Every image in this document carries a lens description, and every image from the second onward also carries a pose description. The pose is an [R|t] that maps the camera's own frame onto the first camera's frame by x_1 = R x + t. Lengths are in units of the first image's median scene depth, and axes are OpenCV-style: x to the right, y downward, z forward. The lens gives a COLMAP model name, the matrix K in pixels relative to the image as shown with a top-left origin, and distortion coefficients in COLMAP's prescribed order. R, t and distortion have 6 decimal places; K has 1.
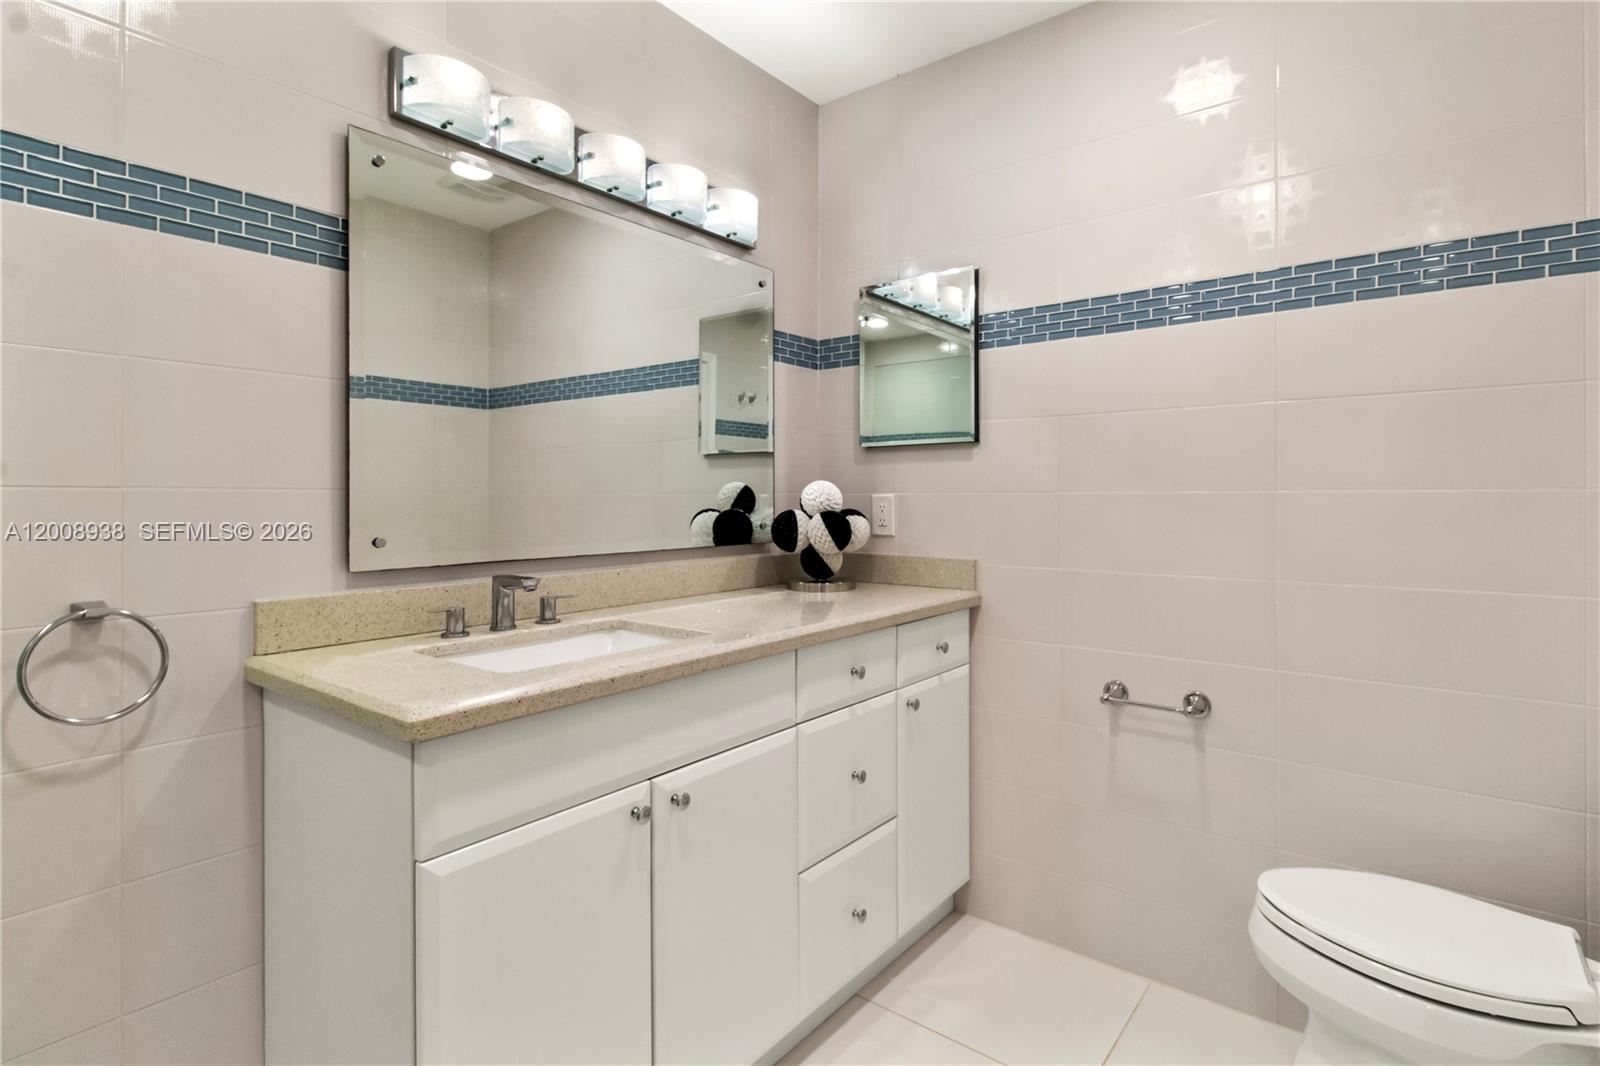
lens RADIAL K [[804.3, 0, 797.1], [0, 804.3, 520.4], [0, 0, 1]] dist [-0.004597, -0.001155]
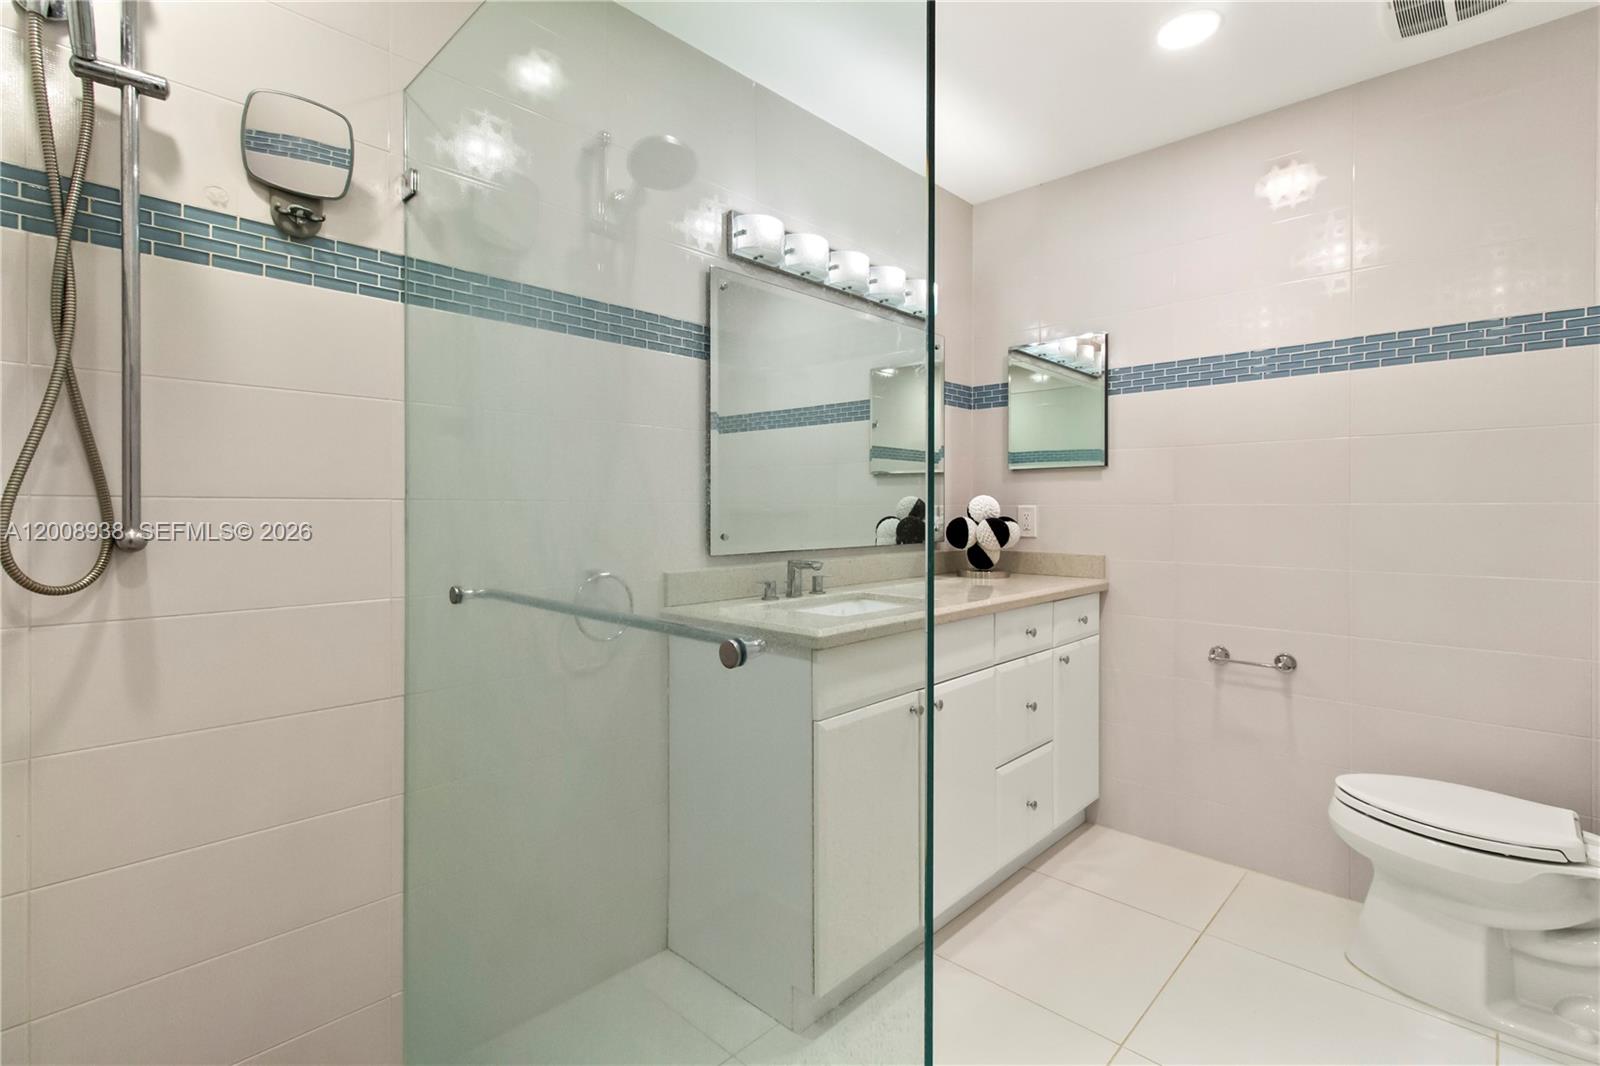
lens RADIAL K [[741.8, 0, 798.7], [0, 741.8, 530.7], [0, 0, 1]] dist [0.000359, 0.000284]
pose [[0.995374, 0.004356, -0.095975, -0.193456], [-0.004109, 0.999988, 0.002771, 0.008797], [0.095986, -0.002364, 0.995380, -0.311396]]
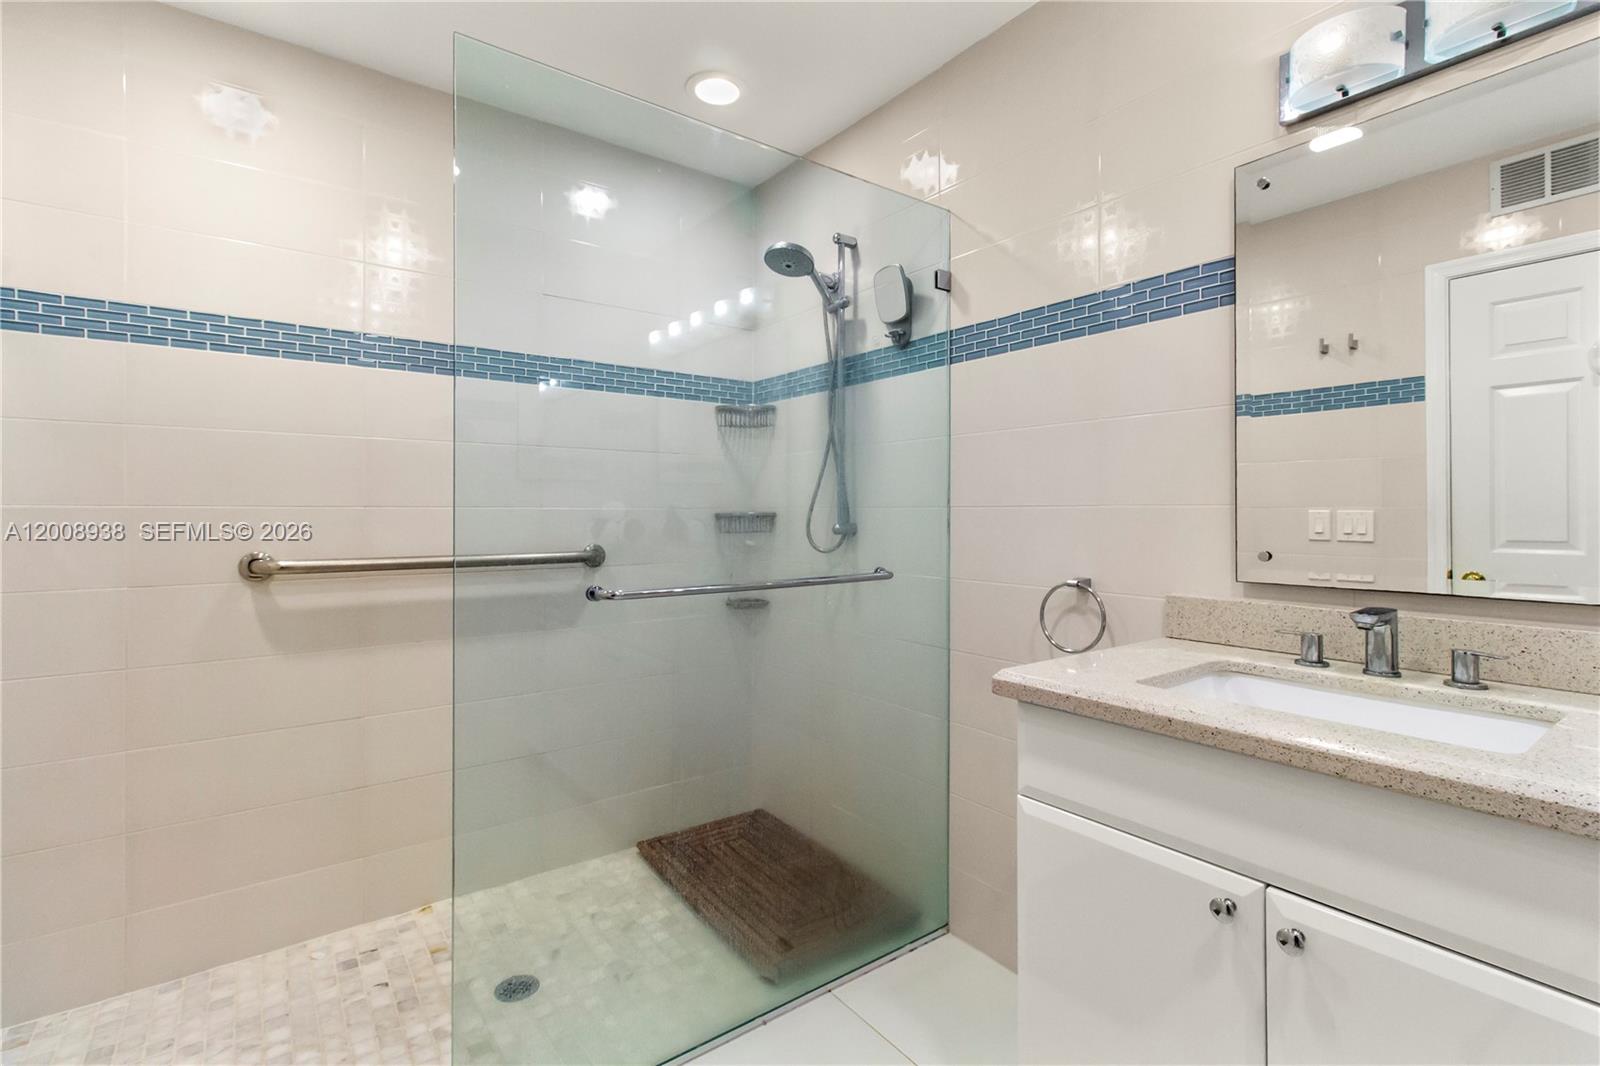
lens RADIAL K [[741.8, 0, 806.1], [0, 741.8, 526.3], [0, 0, 1]] dist [0.000359, 0.000284]
pose [[-0.271469, 0.019706, -0.962245, 0.432008], [-0.022249, 0.999395, 0.026744, -0.017621], [0.962190, 0.028670, -0.270866, 0.547016]]
